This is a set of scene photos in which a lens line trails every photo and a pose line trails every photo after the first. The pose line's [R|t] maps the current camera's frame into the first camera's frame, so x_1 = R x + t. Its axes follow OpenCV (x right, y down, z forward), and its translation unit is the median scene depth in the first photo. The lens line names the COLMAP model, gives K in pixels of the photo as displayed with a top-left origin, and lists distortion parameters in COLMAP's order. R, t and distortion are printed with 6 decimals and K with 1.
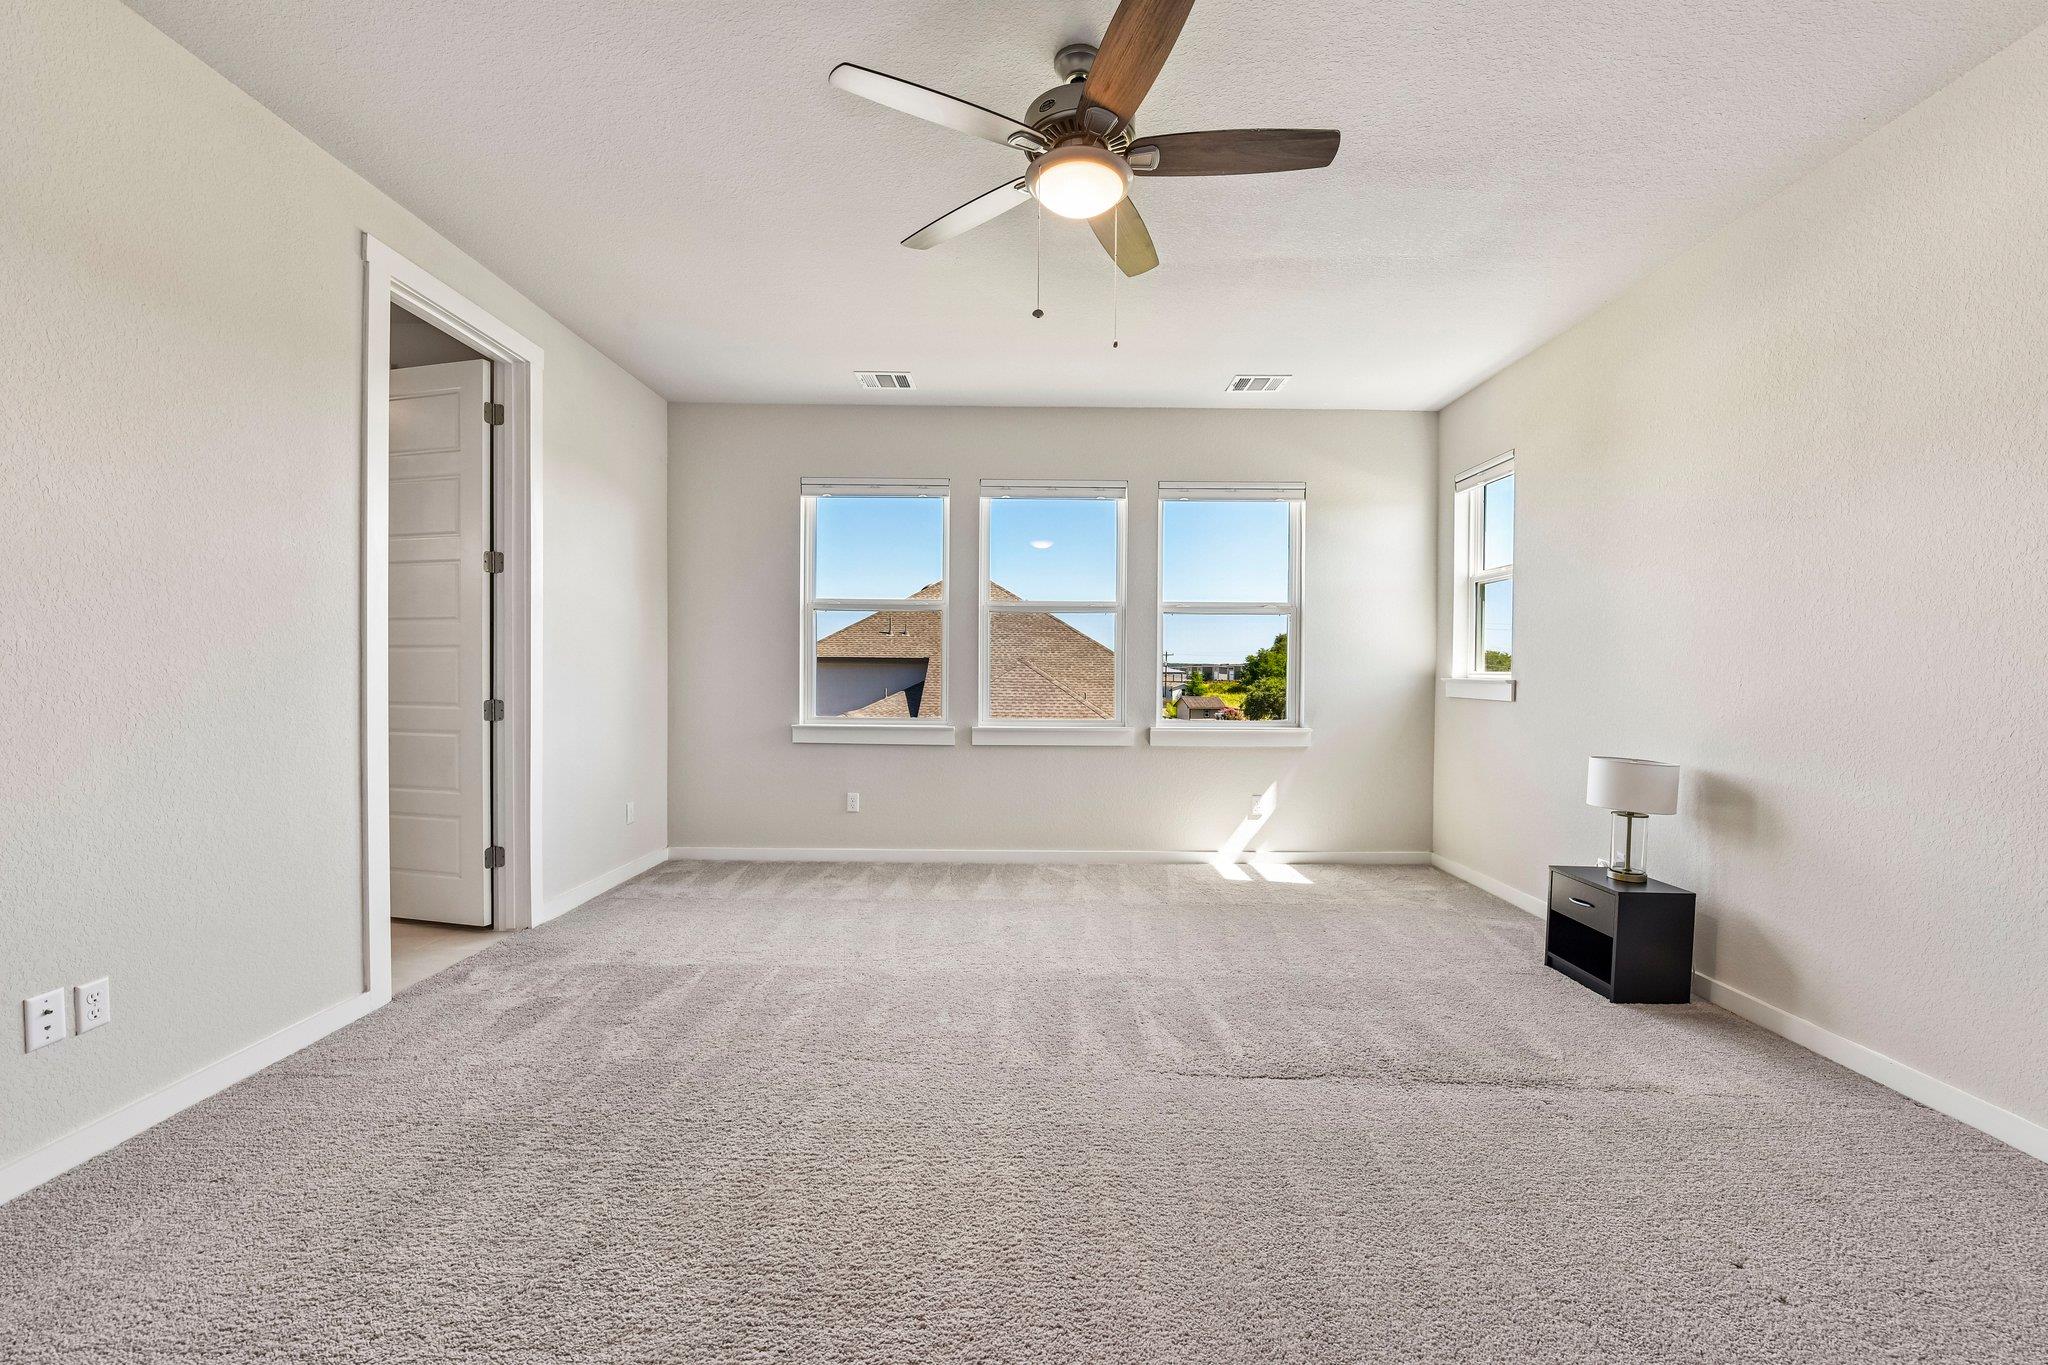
lens RADIAL K [[829.7, 0, 1024.0], [0, 829.7, 682.5], [0, 0, 1]] dist [-0.007104, -0.004301]
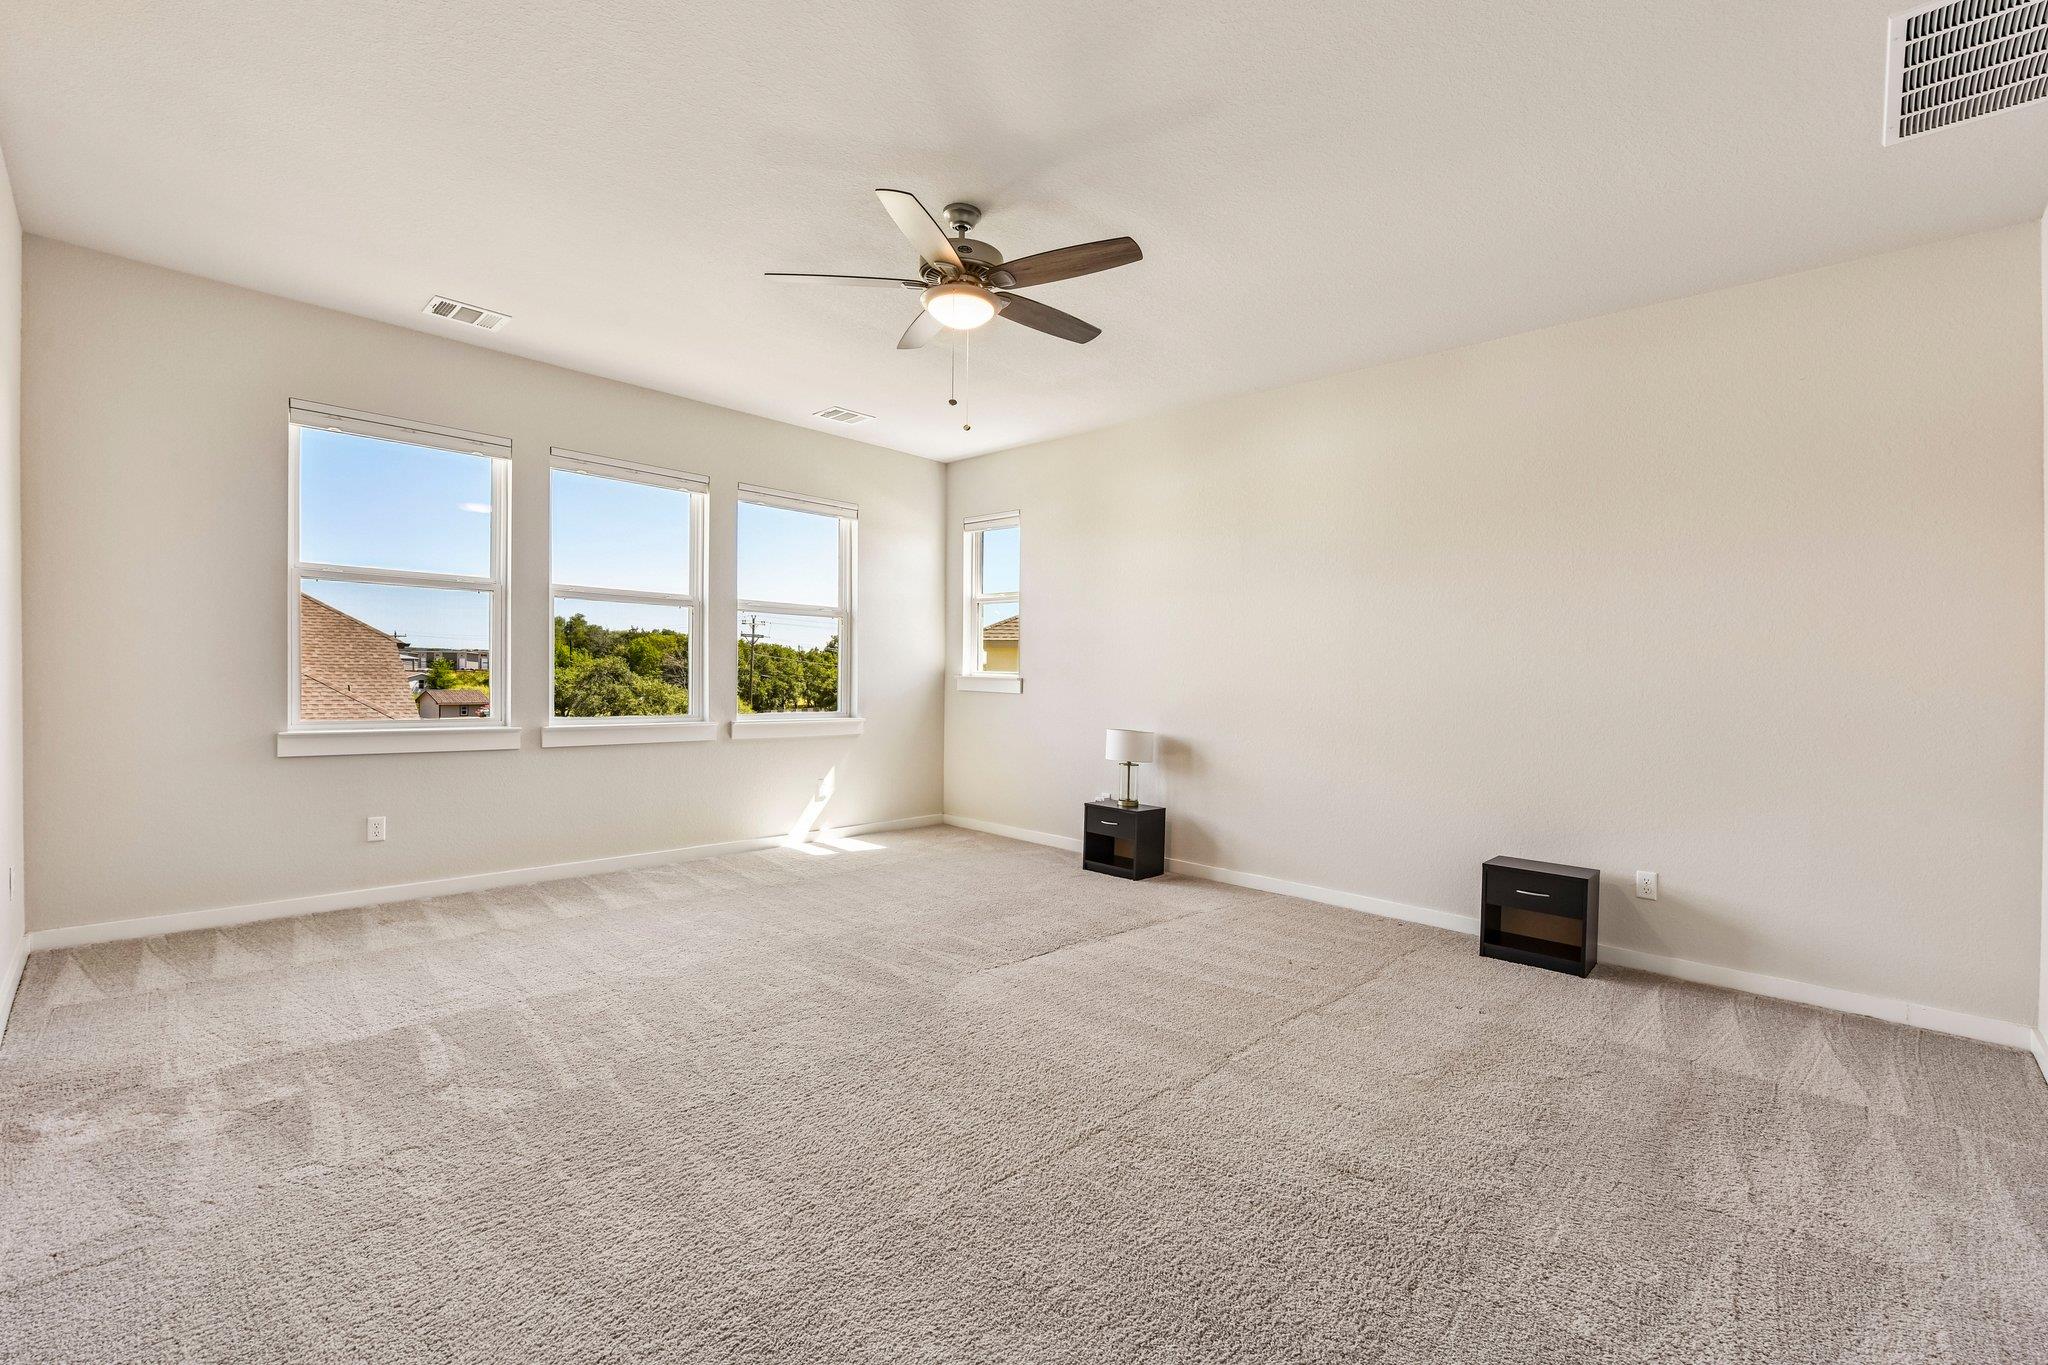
lens RADIAL K [[869.8, 0, 1037.7], [0, 869.8, 677.8], [0, 0, 1]] dist [0.000599, 0.000110]
pose [[0.694702, 0.004925, 0.719280, -0.492292], [-0.008122, 0.999967, 0.000998, -0.005537], [-0.719251, -0.006536, 0.694719, -0.030346]]
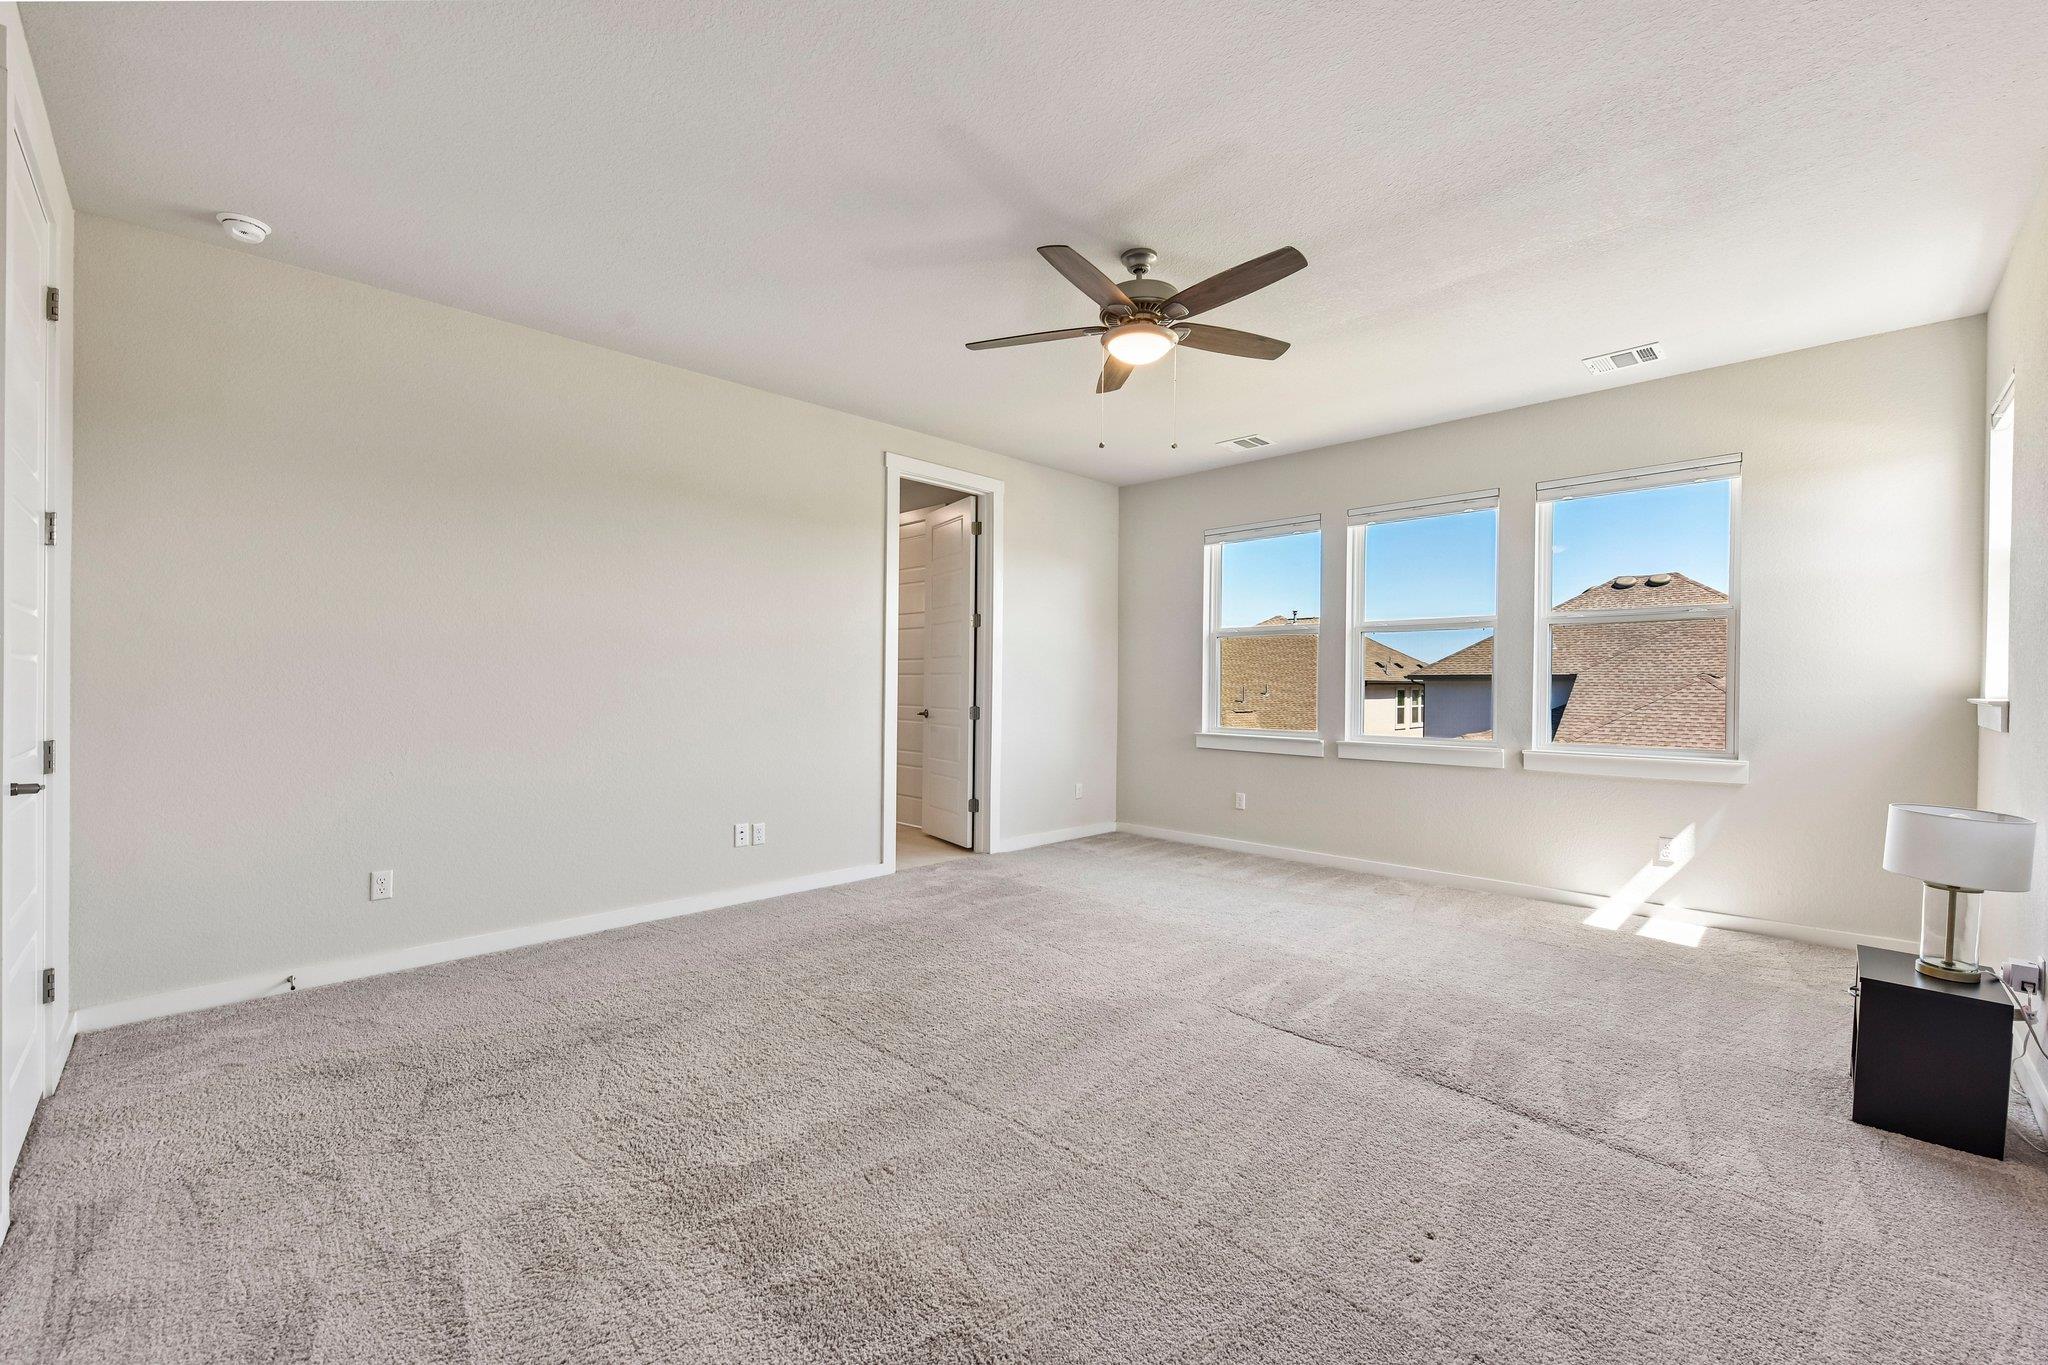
lens RADIAL K [[869.8, 0, 1037.7], [0, 869.8, 677.8], [0, 0, 1]] dist [0.000599, 0.000110]
pose [[0.703917, -0.008760, -0.710229, 0.628068], [-0.010743, 0.999678, -0.022977, 0.002431], [0.710201, 0.023804, 0.703596, -0.096358]]
